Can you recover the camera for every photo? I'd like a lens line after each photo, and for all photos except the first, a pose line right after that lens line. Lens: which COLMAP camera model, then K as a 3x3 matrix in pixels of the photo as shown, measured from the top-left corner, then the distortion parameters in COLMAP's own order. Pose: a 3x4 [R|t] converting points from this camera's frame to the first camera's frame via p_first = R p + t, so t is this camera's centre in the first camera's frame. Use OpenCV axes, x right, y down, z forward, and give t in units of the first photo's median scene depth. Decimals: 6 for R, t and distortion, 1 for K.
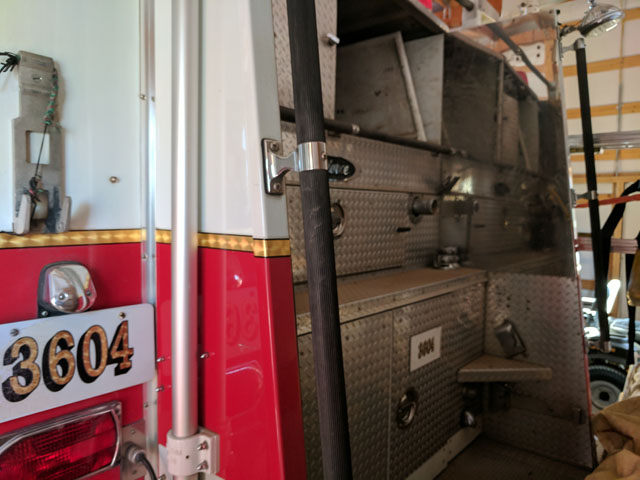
lens RADIAL K [[474.6, 0, 323.1], [0, 474.6, 243.0], [0, 0, 1]] dist [-0.004110, 0.000334]
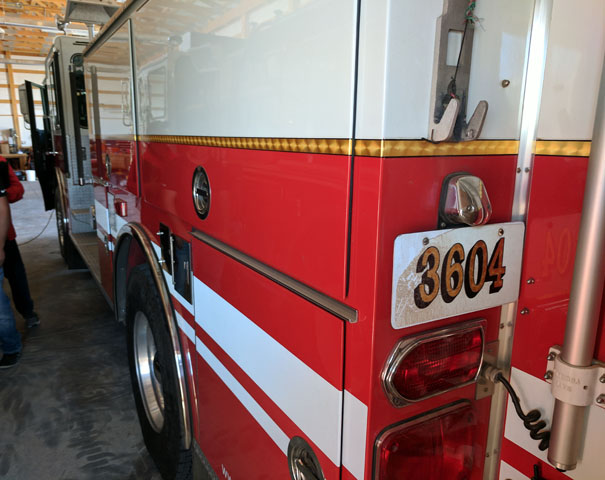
lens RADIAL K [[480.5, 0, 302.5], [0, 480.5, 240.0], [0, 0, 1]] dist [0.004609, 0.003615]
pose [[0.935730, 0.066077, -0.346473, -0.473178], [-0.016978, 0.989595, 0.142876, 0.038866], [0.352308, -0.127811, 0.927115, -0.032348]]
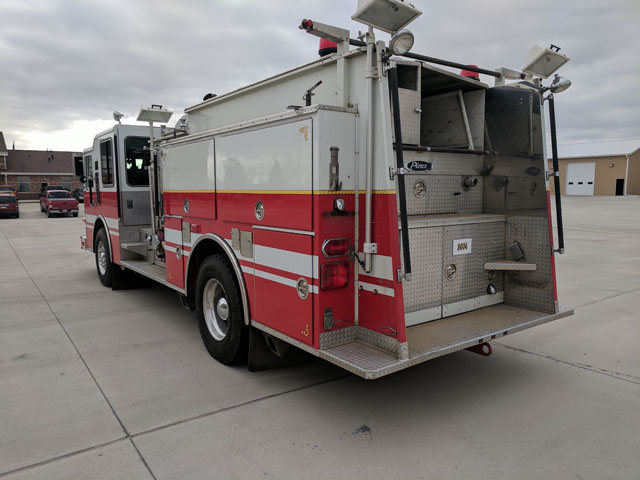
lens RADIAL K [[474.6, 0, 323.1], [0, 474.6, 243.0], [0, 0, 1]] dist [-0.004110, 0.000334]
pose [[0.967047, 0.009471, -0.254423, 0.324968], [0.001344, 0.999104, 0.042303, 0.234585], [0.254595, -0.041251, 0.966168, -2.748884]]
